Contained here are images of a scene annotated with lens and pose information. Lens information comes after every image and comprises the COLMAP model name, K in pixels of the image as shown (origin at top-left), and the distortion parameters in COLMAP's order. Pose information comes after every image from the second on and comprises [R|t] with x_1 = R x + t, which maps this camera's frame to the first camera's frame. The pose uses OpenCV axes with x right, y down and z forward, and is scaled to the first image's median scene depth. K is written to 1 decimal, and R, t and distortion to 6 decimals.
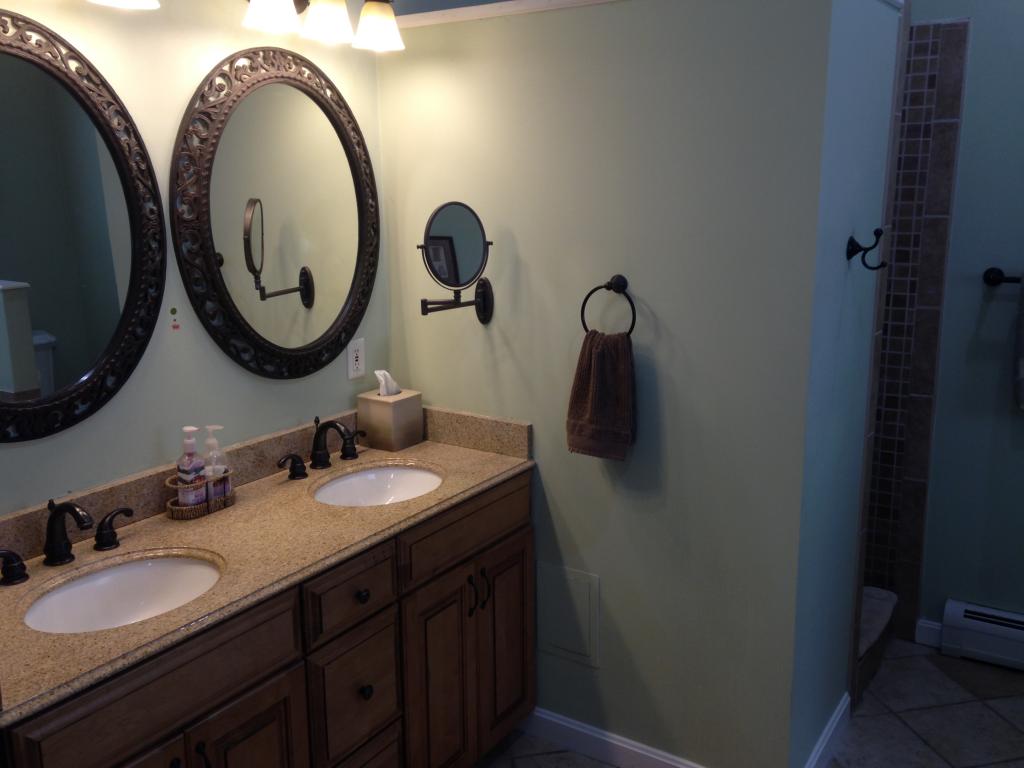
lens RADIAL K [[923.8, 0, 512.0], [0, 923.8, 384.0], [0, 0, 1]] dist [0.170750, -0.256731]
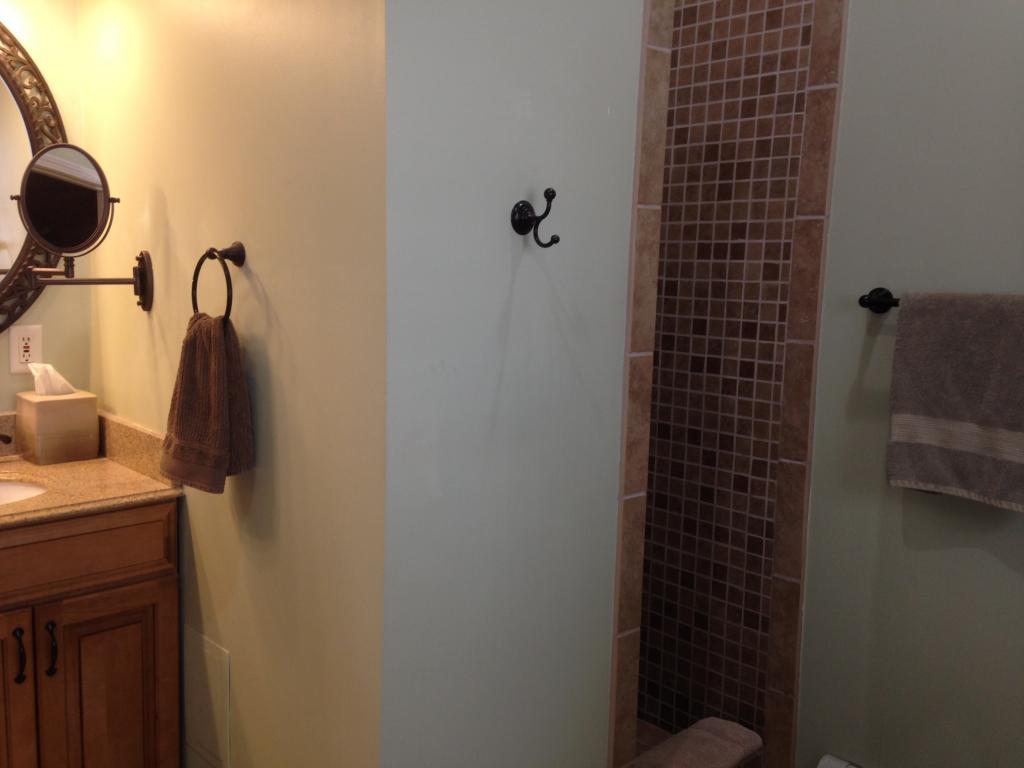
lens RADIAL K [[923.8, 0, 512.0], [0, 923.8, 384.0], [0, 0, 1]] dist [0.170750, -0.256731]
pose [[0.974276, 0.068750, -0.214615, 0.394615], [-0.085780, 0.993777, -0.071061, 0.023863], [0.208394, 0.087642, 0.974110, 0.255264]]
